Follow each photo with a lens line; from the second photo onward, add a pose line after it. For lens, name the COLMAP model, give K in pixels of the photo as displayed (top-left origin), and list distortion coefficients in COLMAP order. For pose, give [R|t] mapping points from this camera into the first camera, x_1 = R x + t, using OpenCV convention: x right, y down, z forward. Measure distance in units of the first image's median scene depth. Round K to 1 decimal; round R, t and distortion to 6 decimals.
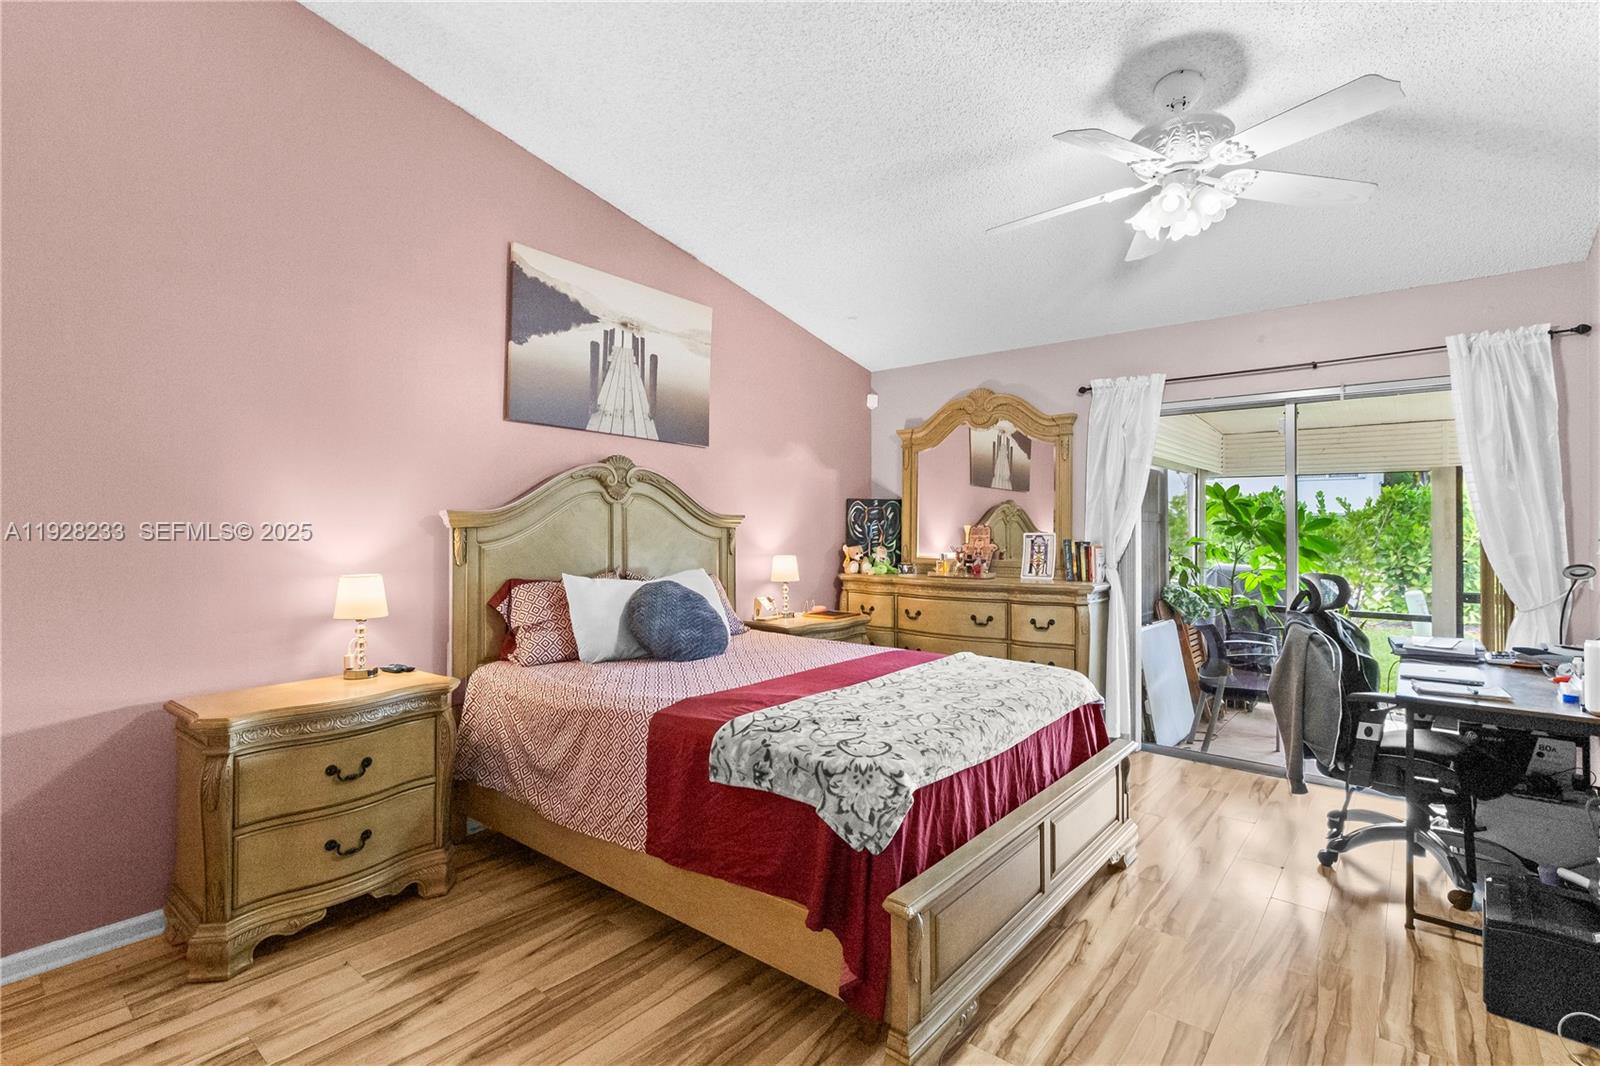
lens RADIAL K [[741.0, 0, 799.0], [0, 741.0, 523.3], [0, 0, 1]] dist [0.000160, 0.000460]
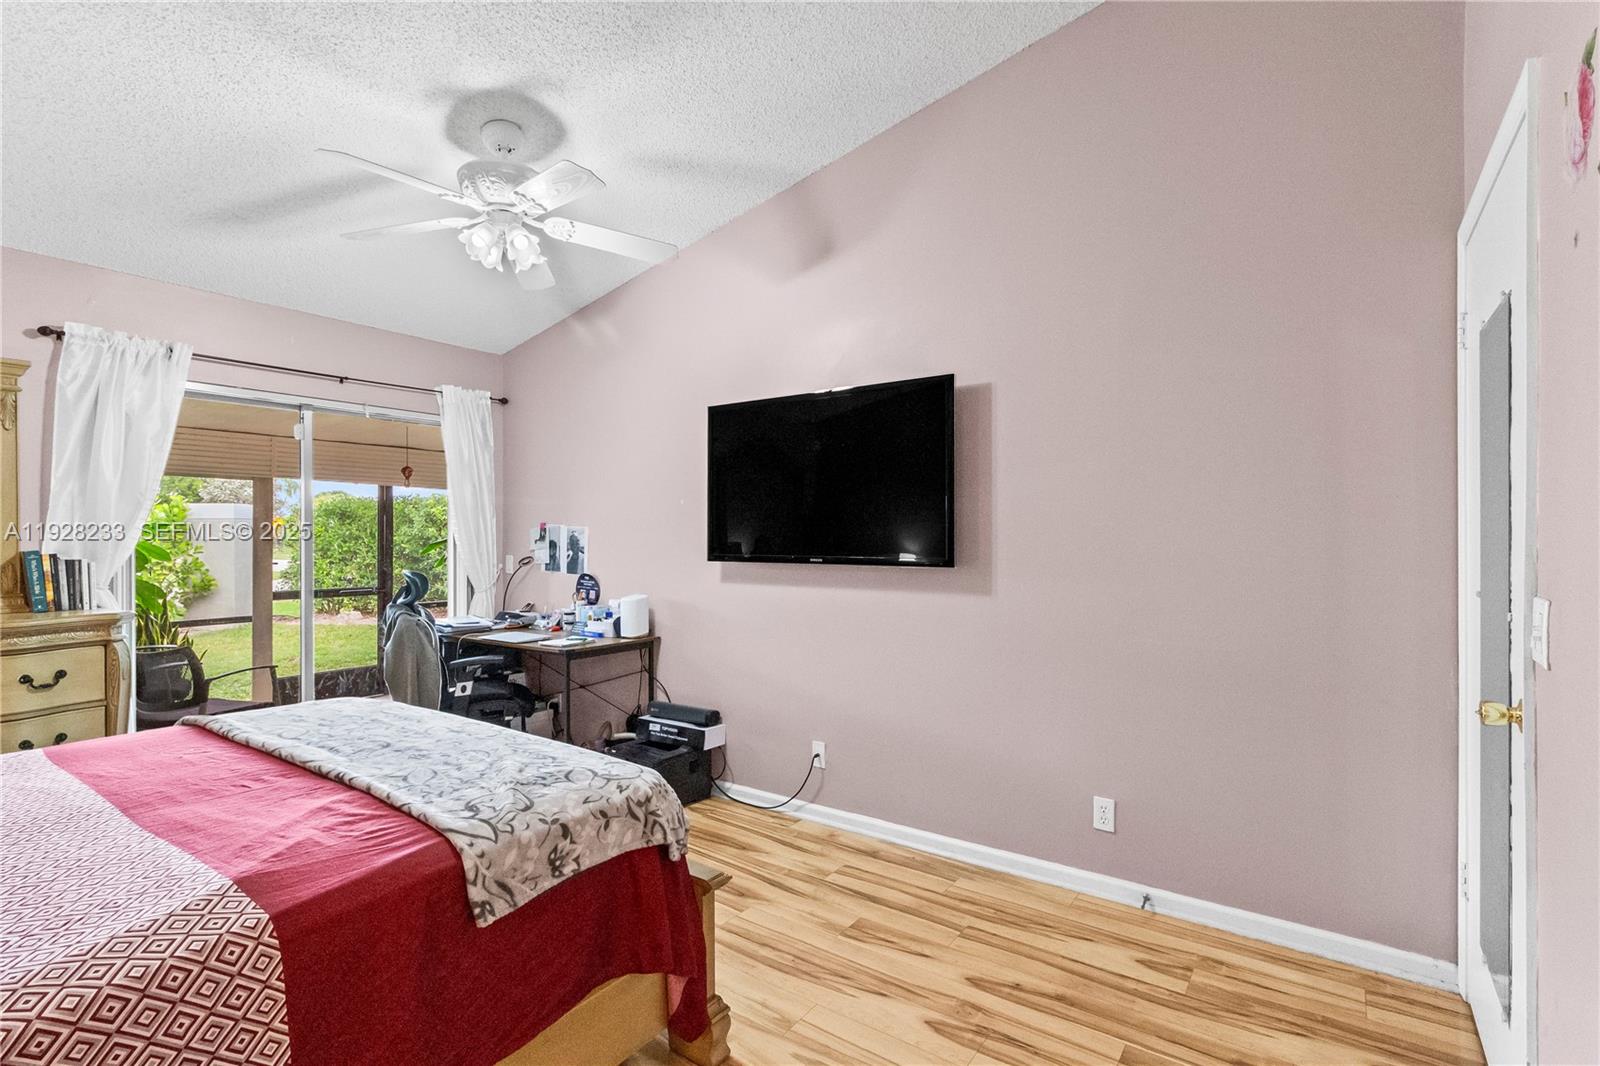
lens RADIAL K [[766.7, 0, 800.0], [0, 766.7, 533.0], [0, 0, 1]] dist [0.000148, 0.000199]
pose [[-0.078624, 0.002108, 0.996902, -0.533294], [-0.005567, 0.999981, -0.002554, 0.005822], [-0.996889, -0.005750, -0.078611, 0.520389]]
